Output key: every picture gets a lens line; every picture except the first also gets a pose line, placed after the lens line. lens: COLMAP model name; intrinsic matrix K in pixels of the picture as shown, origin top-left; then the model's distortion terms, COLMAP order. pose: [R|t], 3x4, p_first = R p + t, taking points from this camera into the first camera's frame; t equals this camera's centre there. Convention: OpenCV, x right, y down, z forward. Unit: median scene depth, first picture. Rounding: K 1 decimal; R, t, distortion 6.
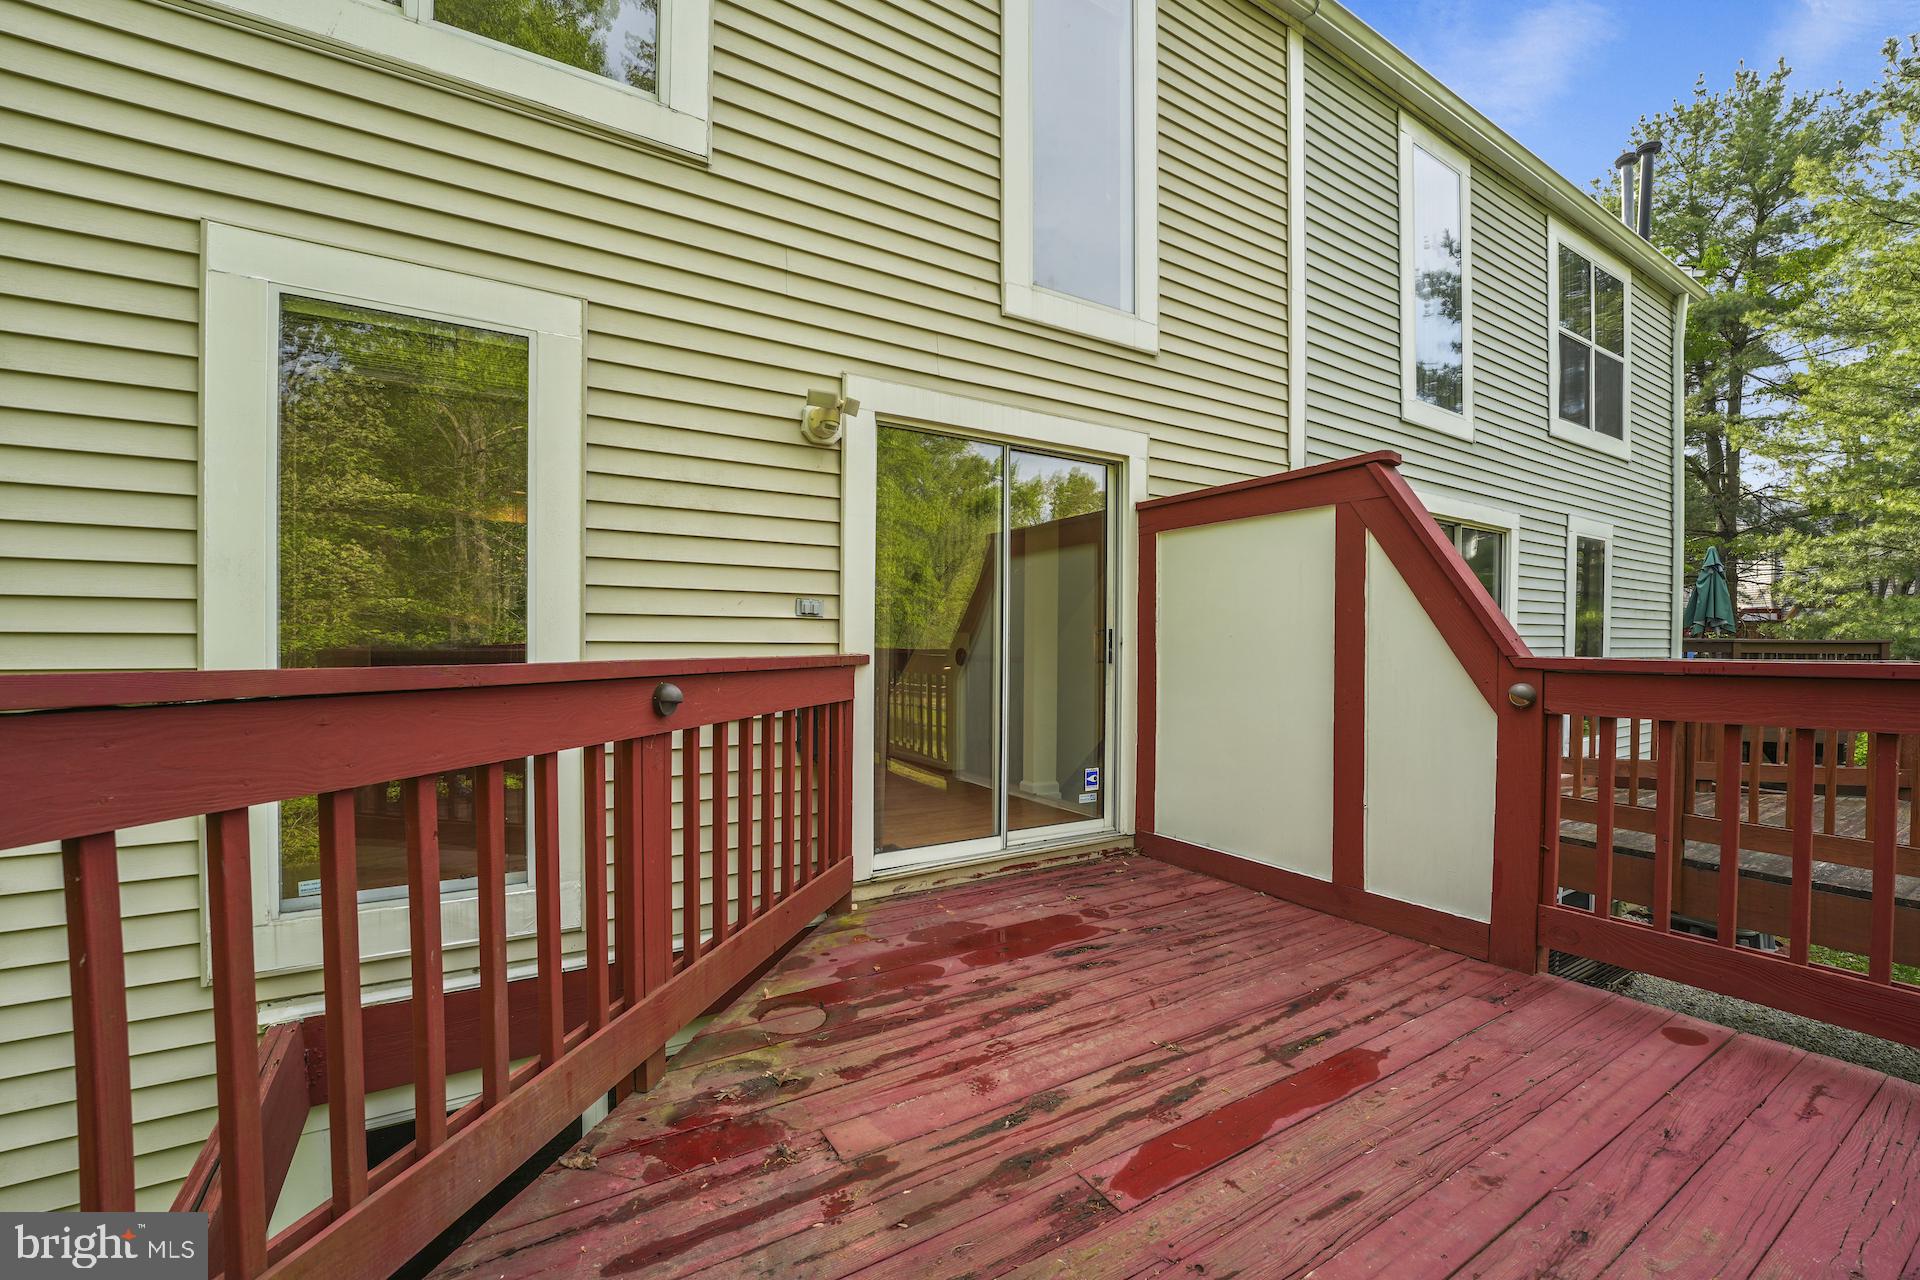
lens RADIAL K [[783.0, 0, 959.7], [0, 783.0, 662.0], [0, 0, 1]] dist [-0.024454, -0.000096]
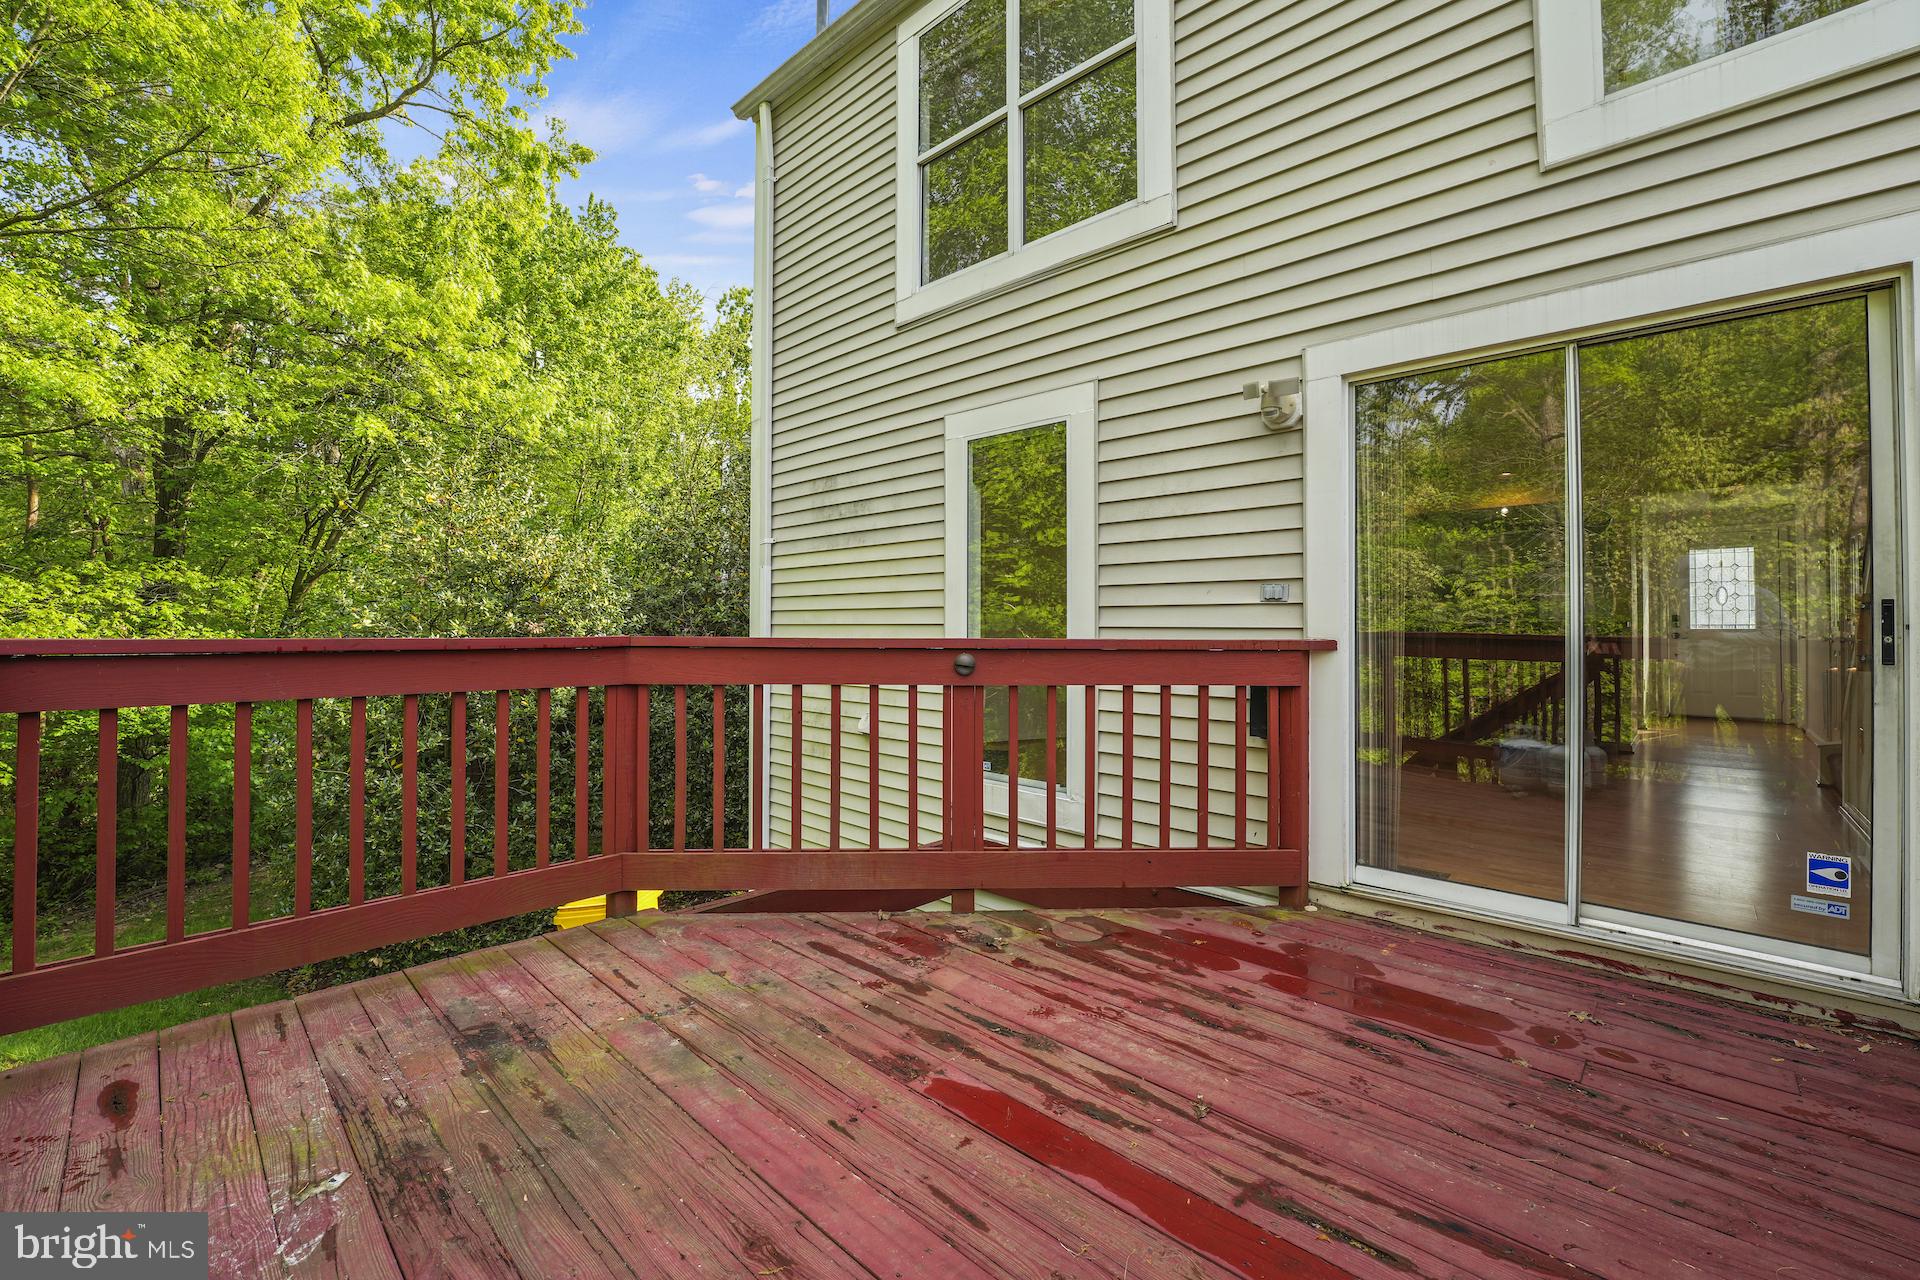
lens RADIAL K [[786.2, 0, 959.5], [0, 786.2, 630.3], [0, 0, 1]] dist [-0.019063, 0.000181]
pose [[0.263461, -0.002937, -0.964666, 0.858545], [-0.022899, 0.999695, -0.009297, -0.003046], [0.964398, 0.024539, 0.263313, 0.437748]]
